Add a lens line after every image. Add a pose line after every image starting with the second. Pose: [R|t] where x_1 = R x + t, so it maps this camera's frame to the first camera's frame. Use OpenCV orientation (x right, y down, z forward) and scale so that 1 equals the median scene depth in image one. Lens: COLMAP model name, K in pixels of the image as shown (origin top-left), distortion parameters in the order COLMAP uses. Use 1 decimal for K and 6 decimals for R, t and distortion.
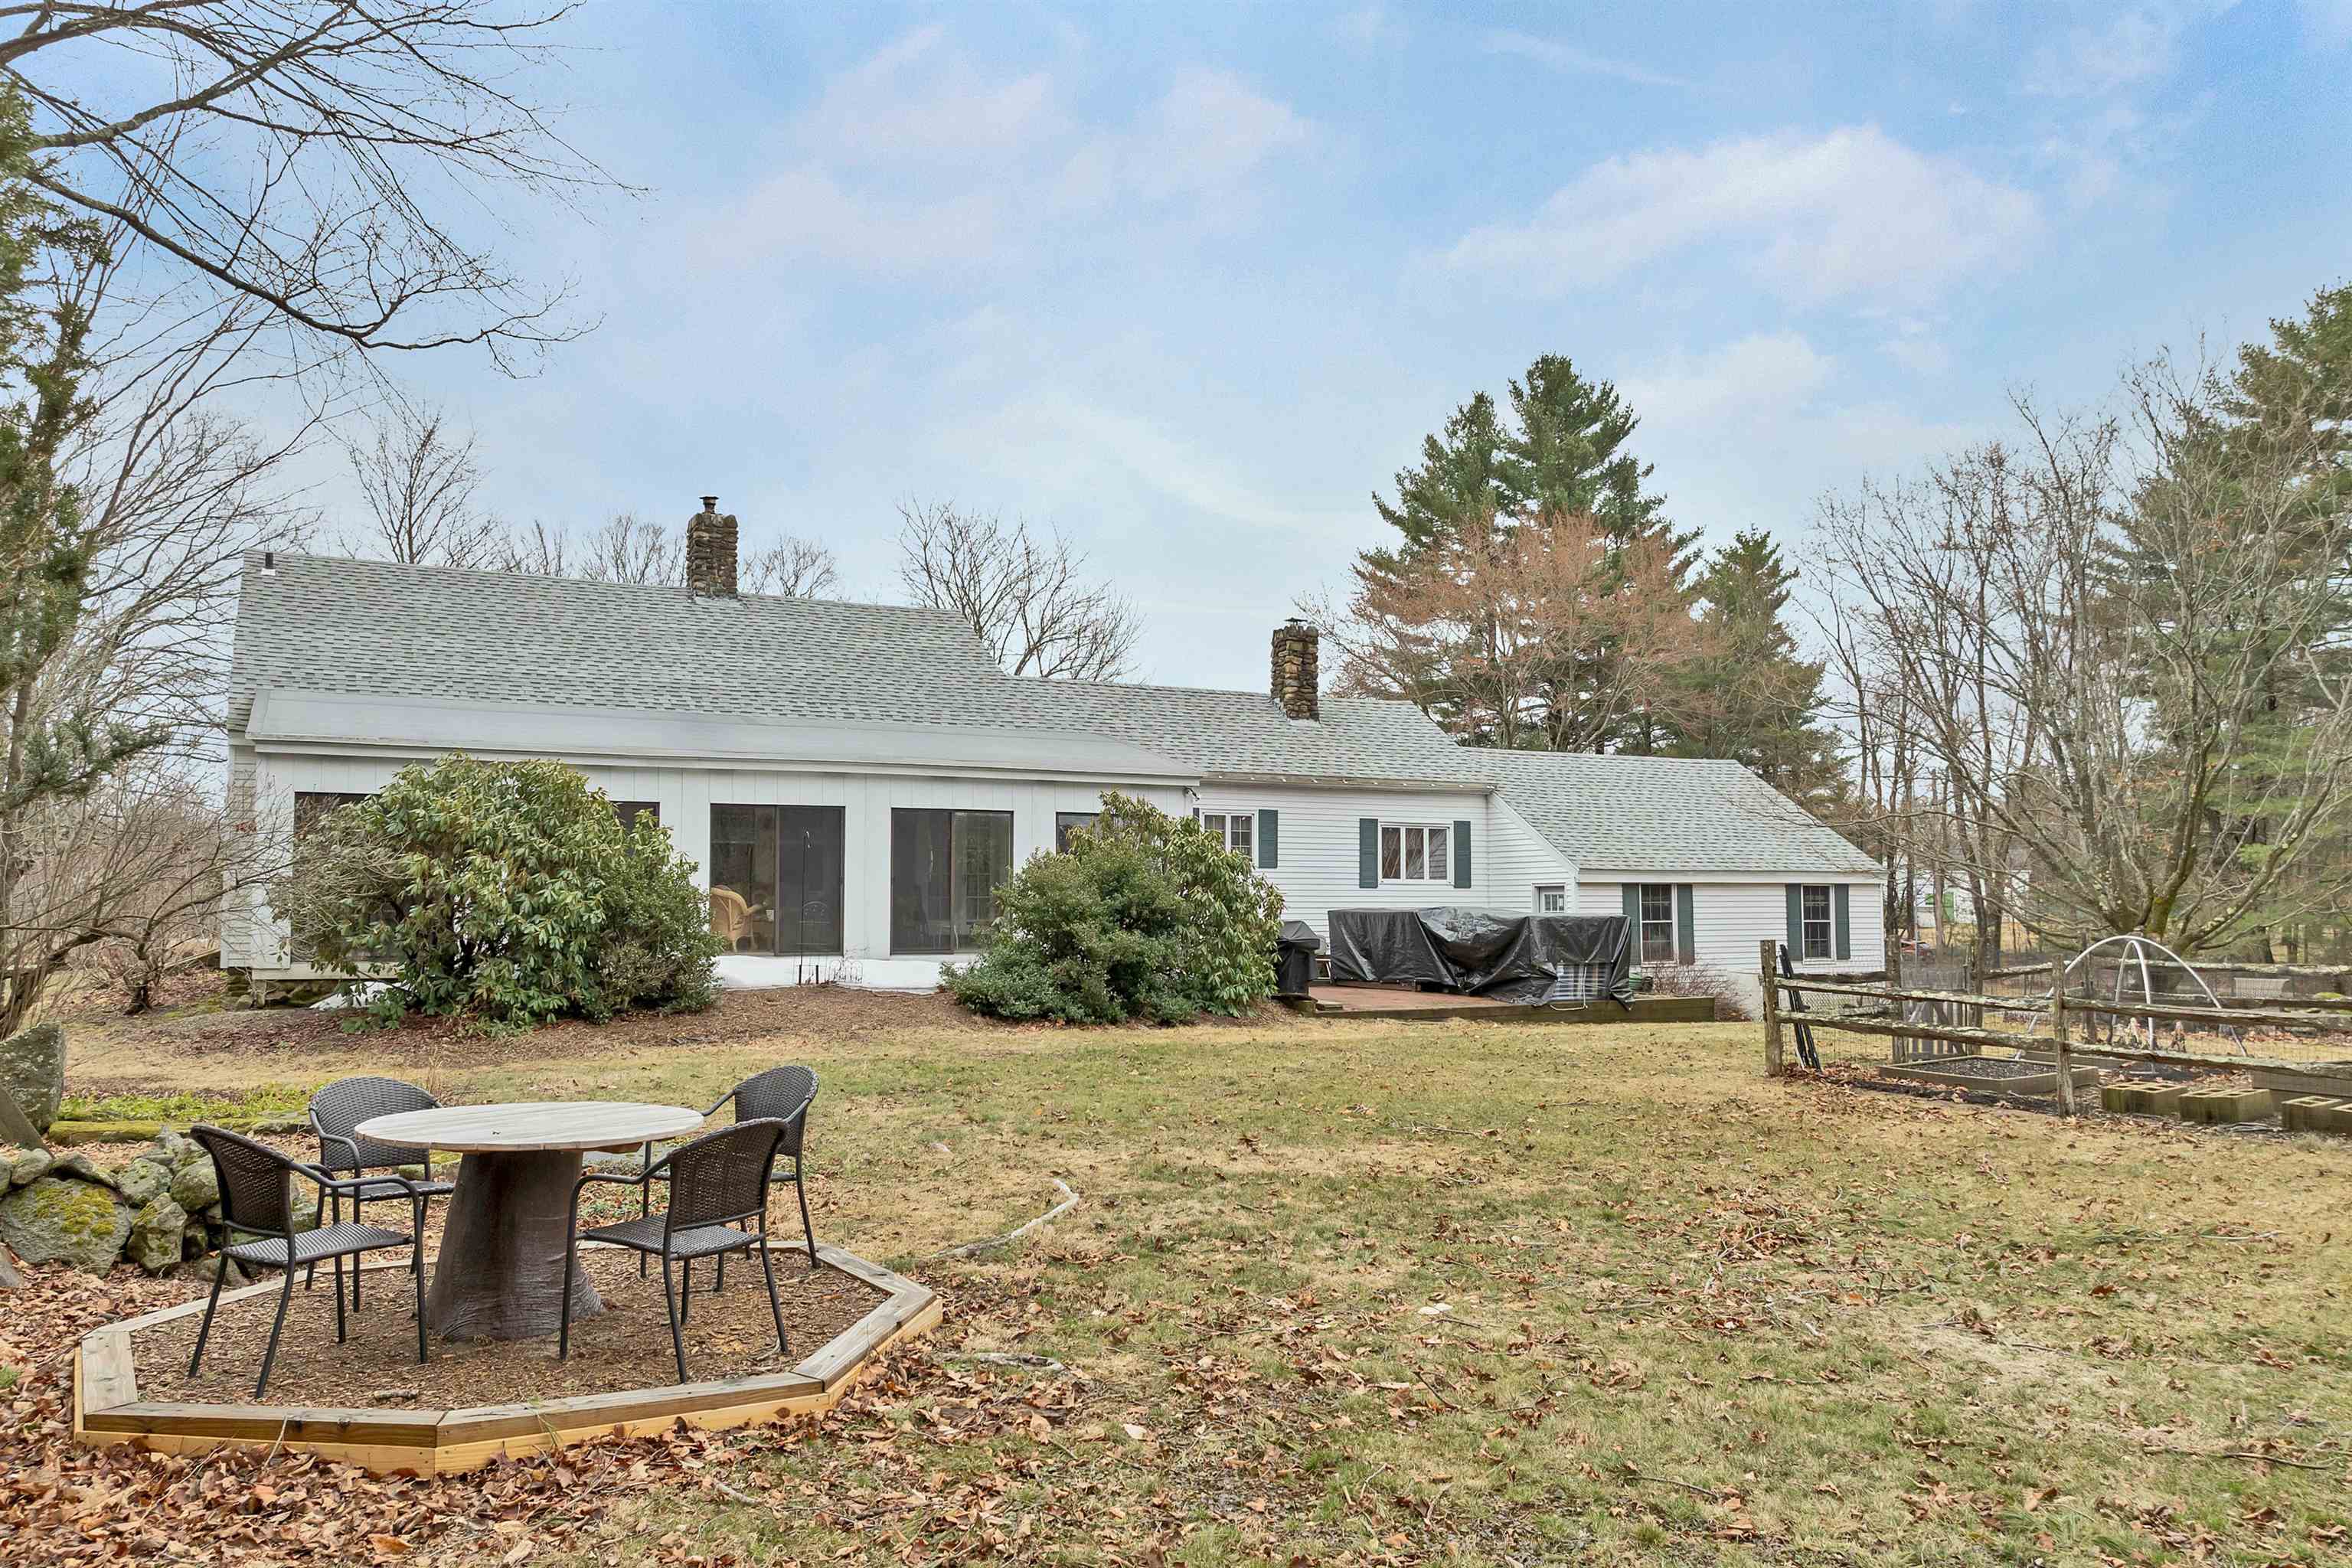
lens RADIAL K [[1703.5, 0, 1179.8], [0, 1703.5, 847.5], [0, 0, 1]] dist [-0.029464, -0.000226]
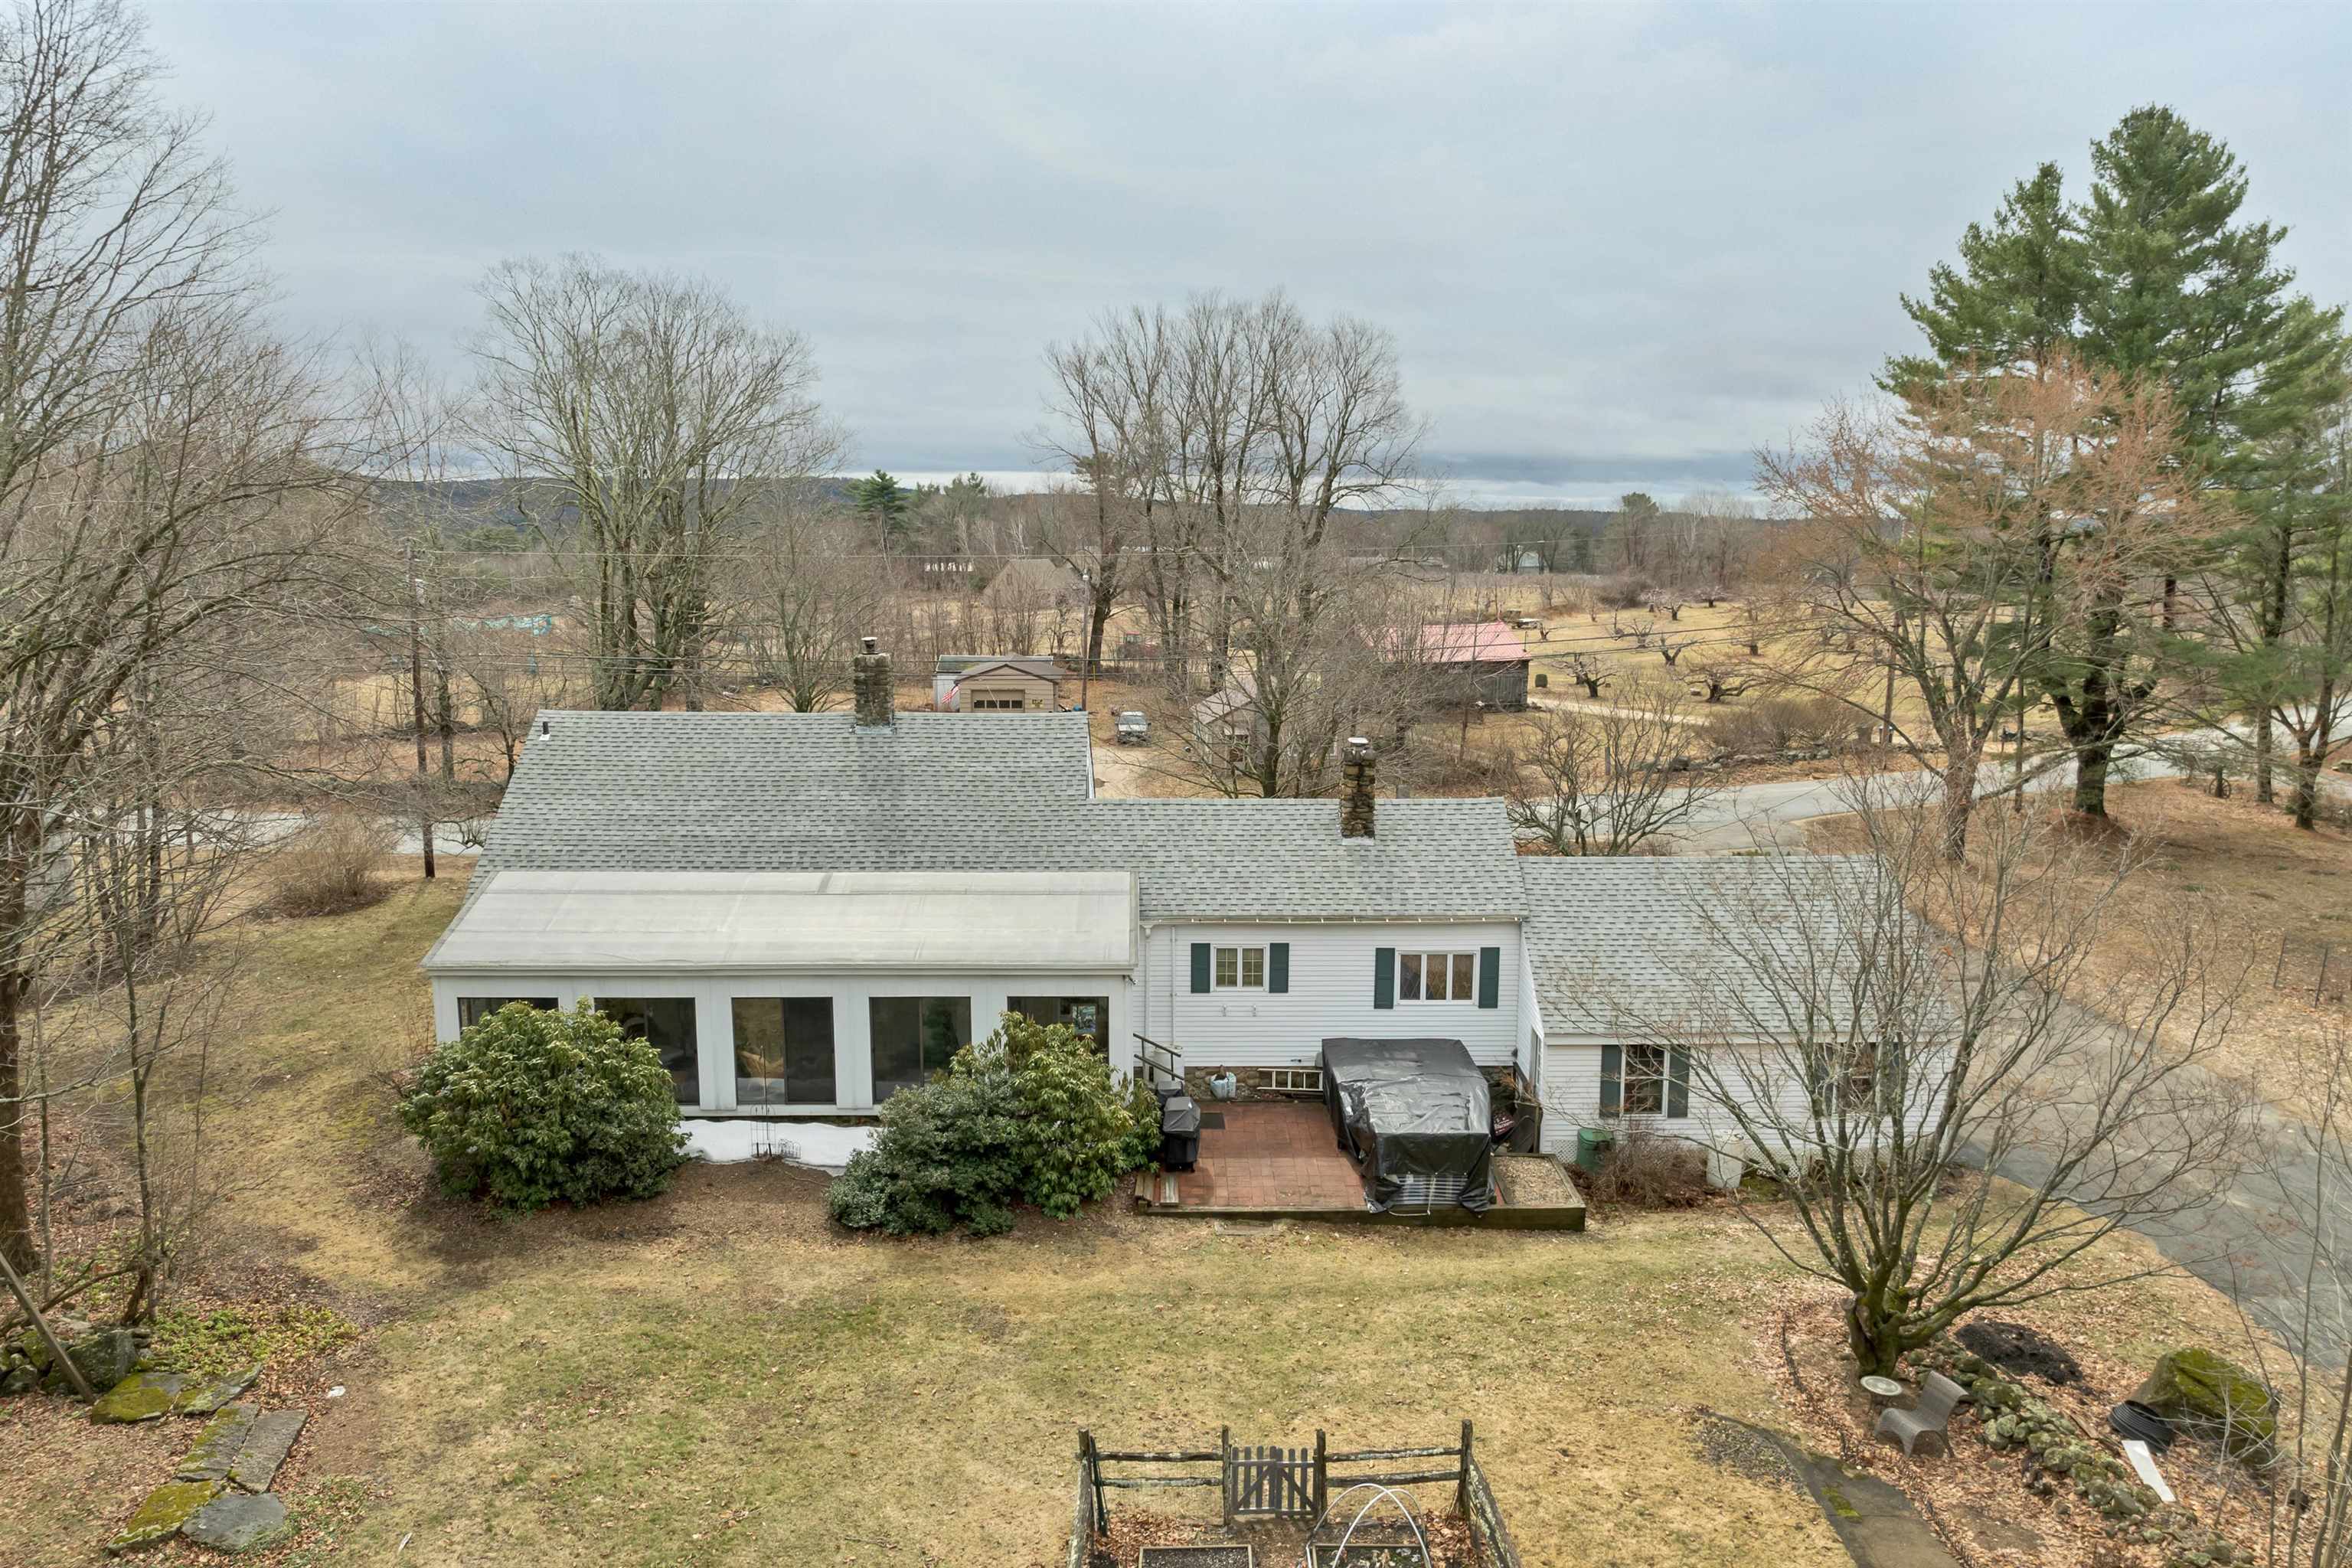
lens RADIAL K [[1692.9, 0, 1178.2], [0, 1692.9, 838.8], [0, 0, 1]] dist [-0.035857, -0.001842]
pose [[0.893650, 0.091100, -0.439420, 0.463572], [0.013363, 0.973342, 0.228969, -0.336352], [0.448565, -0.210490, 0.868610, 0.009466]]
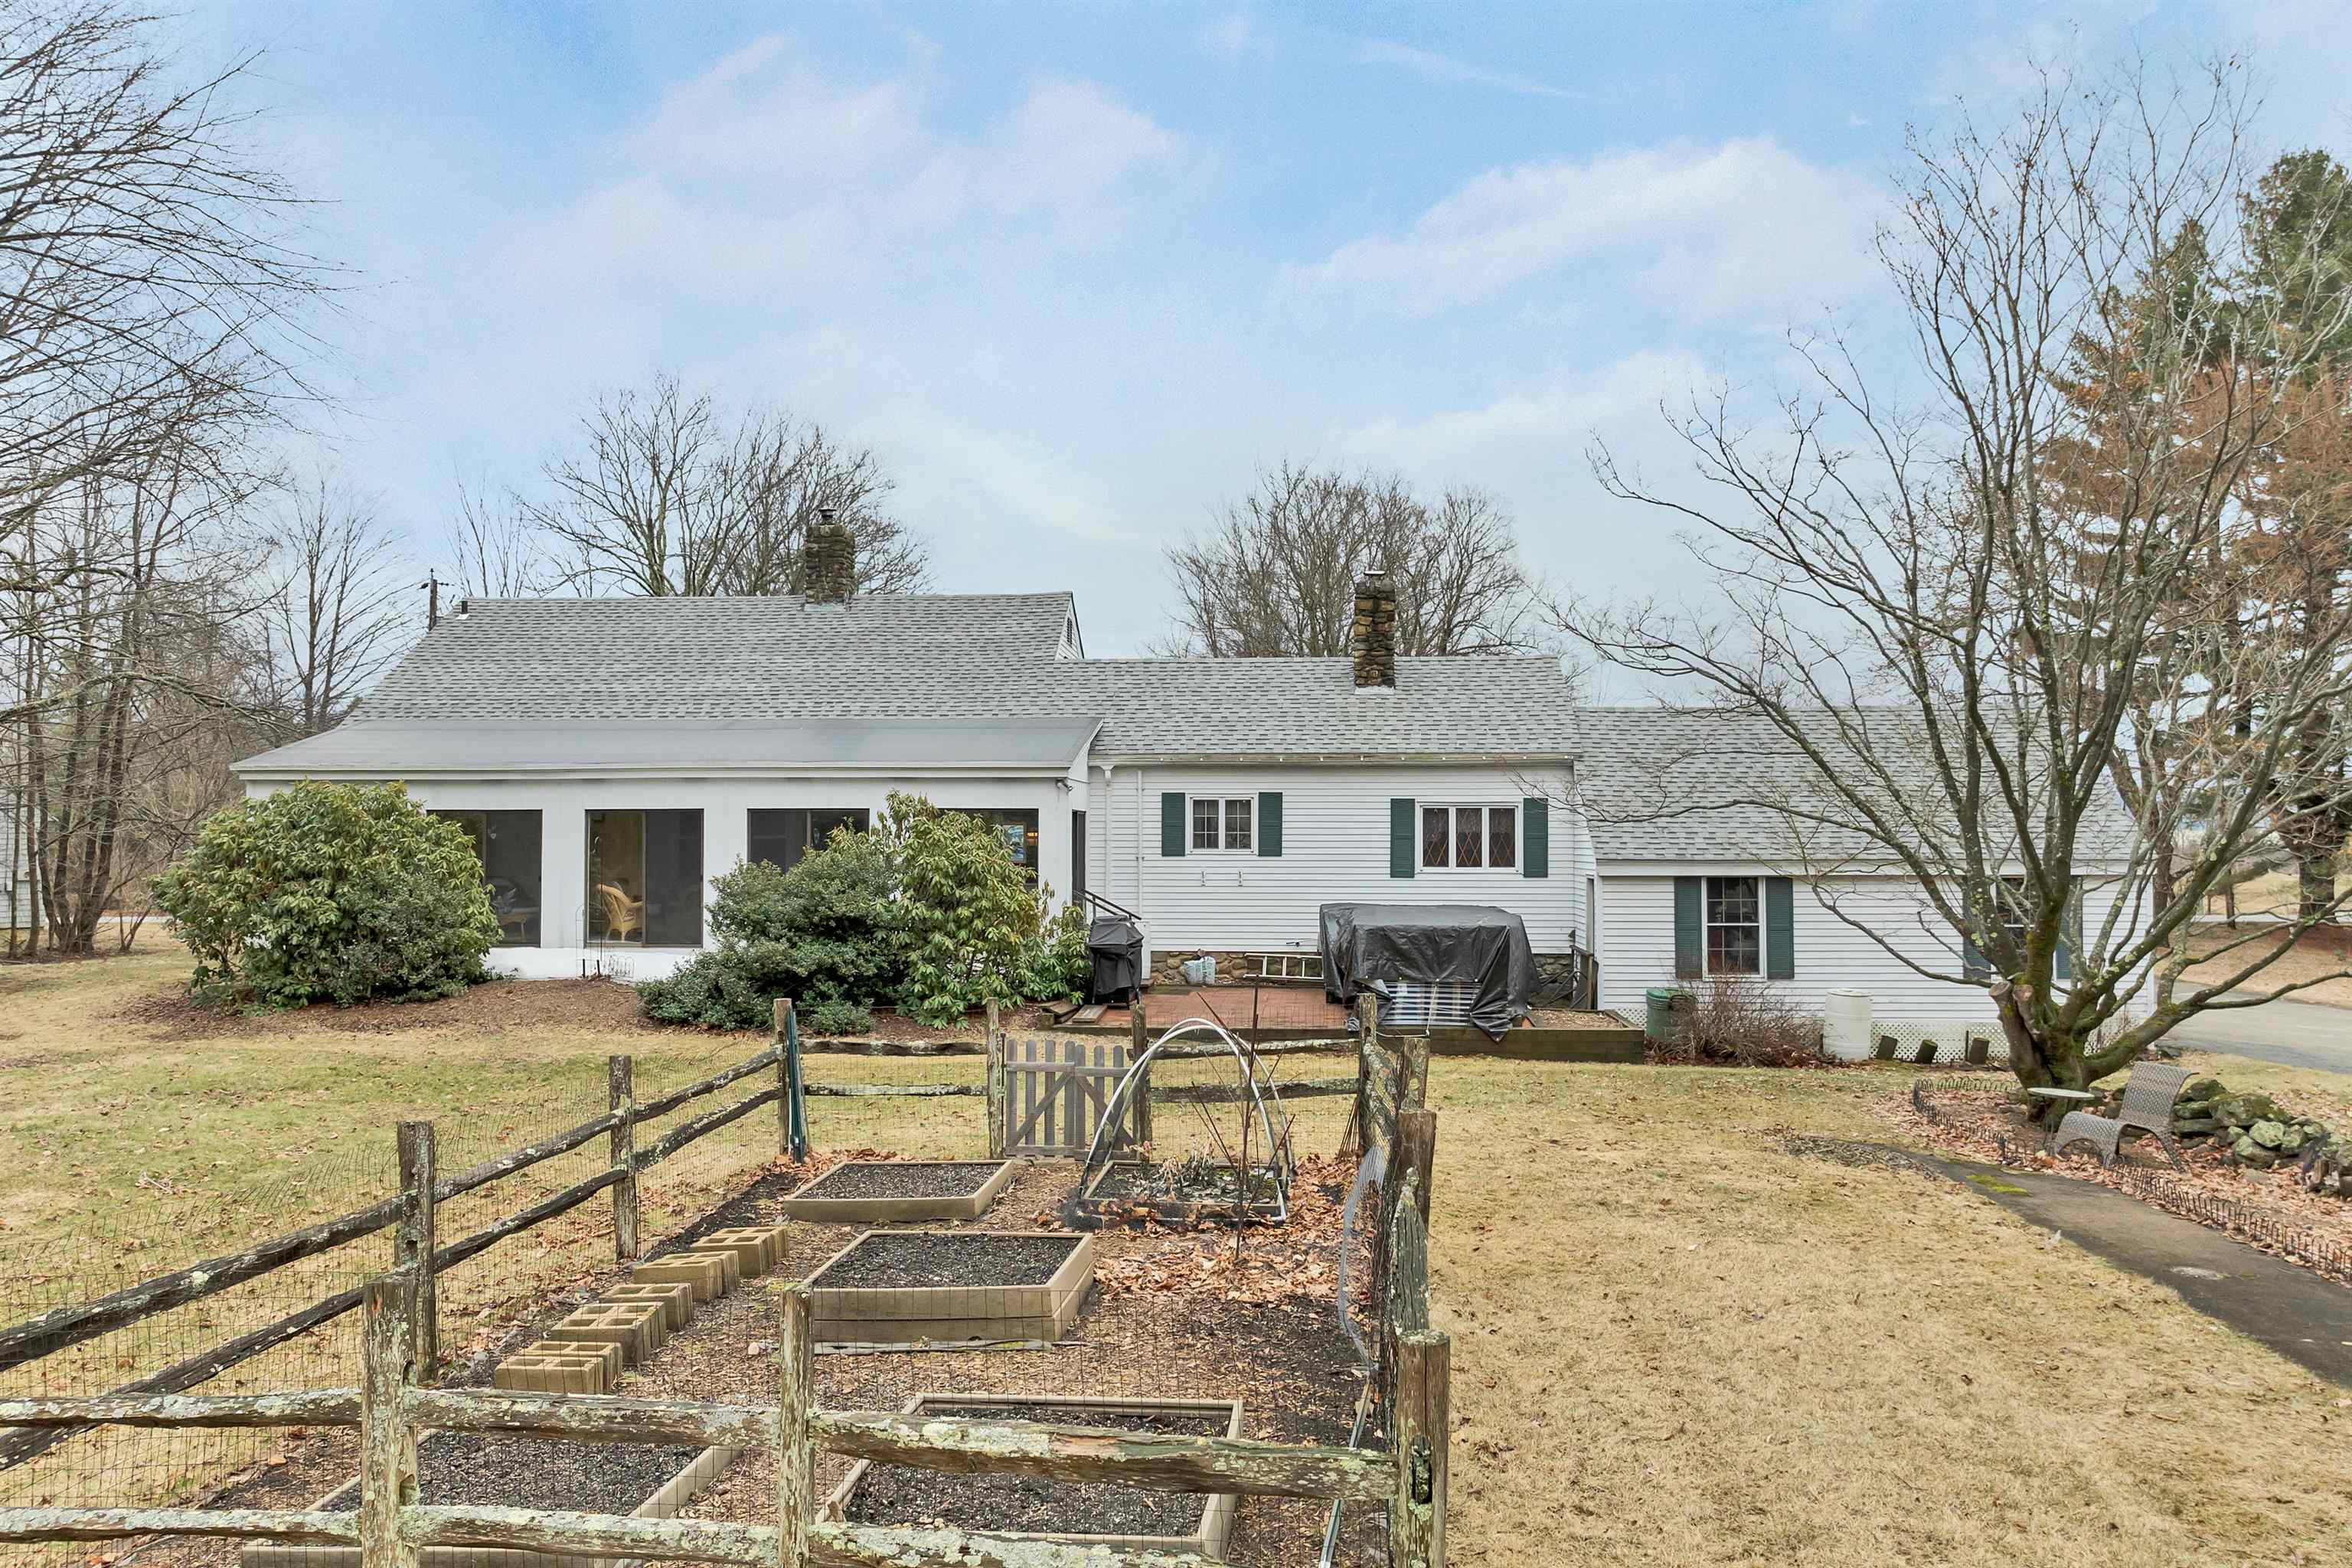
lens RADIAL K [[1703.5, 0, 1179.8], [0, 1703.5, 847.5], [0, 0, 1]] dist [-0.029464, -0.000226]
pose [[0.844746, 0.002676, -0.535160, 0.484035], [0.017844, 0.999291, 0.033164, -0.023008], [0.534870, -0.037564, 0.844099, 0.195456]]
